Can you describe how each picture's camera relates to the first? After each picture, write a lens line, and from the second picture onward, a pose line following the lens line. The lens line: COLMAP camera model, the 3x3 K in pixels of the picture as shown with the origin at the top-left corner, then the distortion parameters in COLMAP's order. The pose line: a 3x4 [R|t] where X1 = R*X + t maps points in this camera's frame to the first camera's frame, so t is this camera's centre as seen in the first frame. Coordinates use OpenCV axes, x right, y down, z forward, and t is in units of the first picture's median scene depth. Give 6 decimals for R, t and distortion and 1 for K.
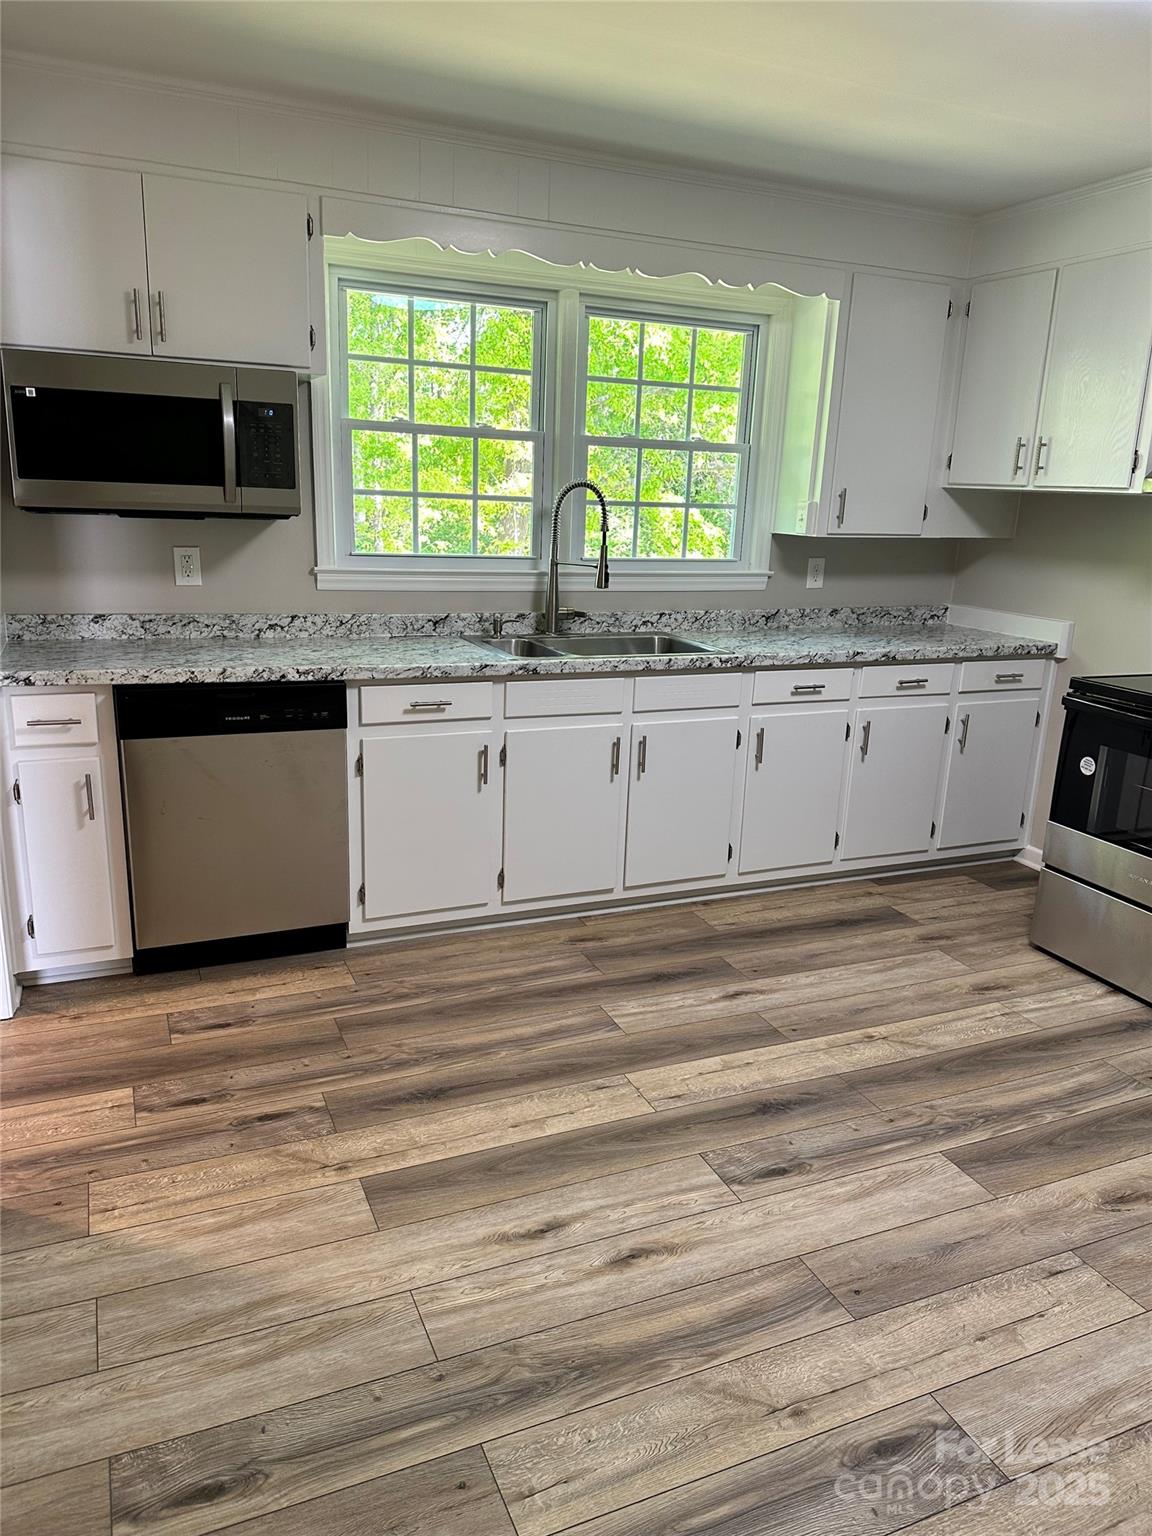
lens RADIAL K [[1075.4, 0, 570.1], [0, 1075.4, 767.0], [0, 0, 1]] dist [0.108939, -0.173322]
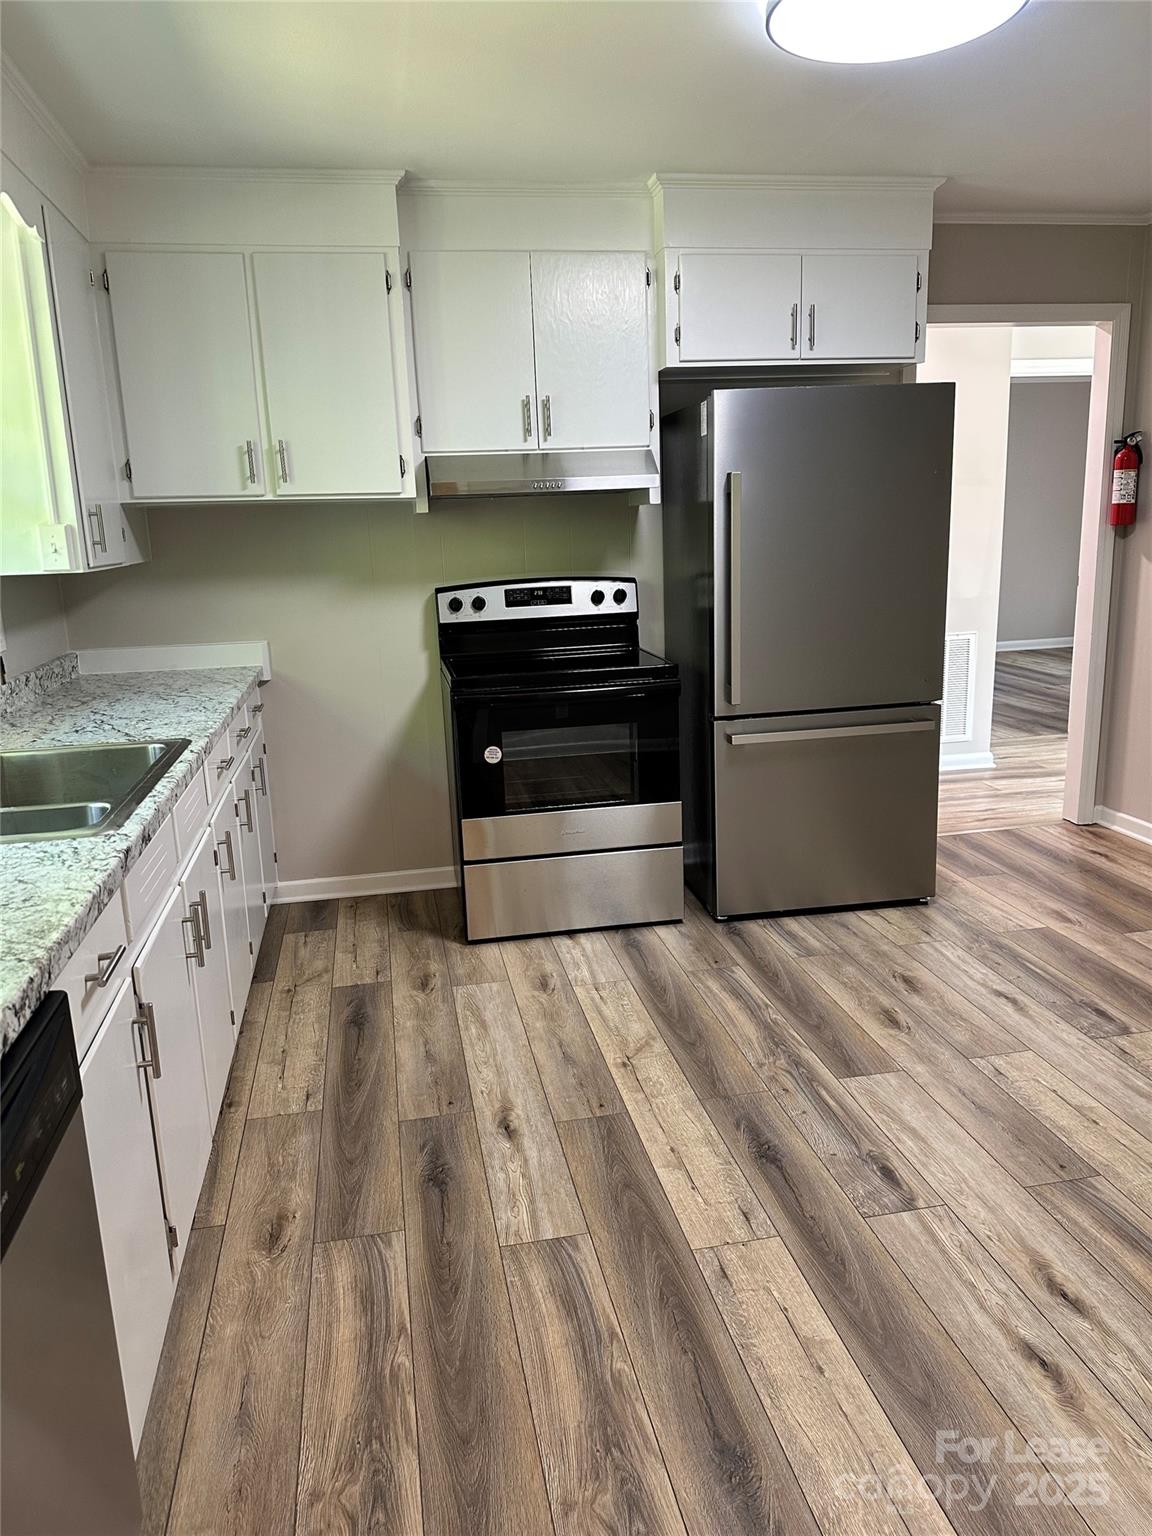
lens RADIAL K [[1075.4, 0, 570.1], [0, 1075.4, 767.0], [0, 0, 1]] dist [0.108939, -0.173322]
pose [[0.211055, -0.259126, 0.942502, -0.506867], [0.285693, 0.938471, 0.194042, -0.174518], [-0.934792, 0.228312, 0.272099, 0.666721]]
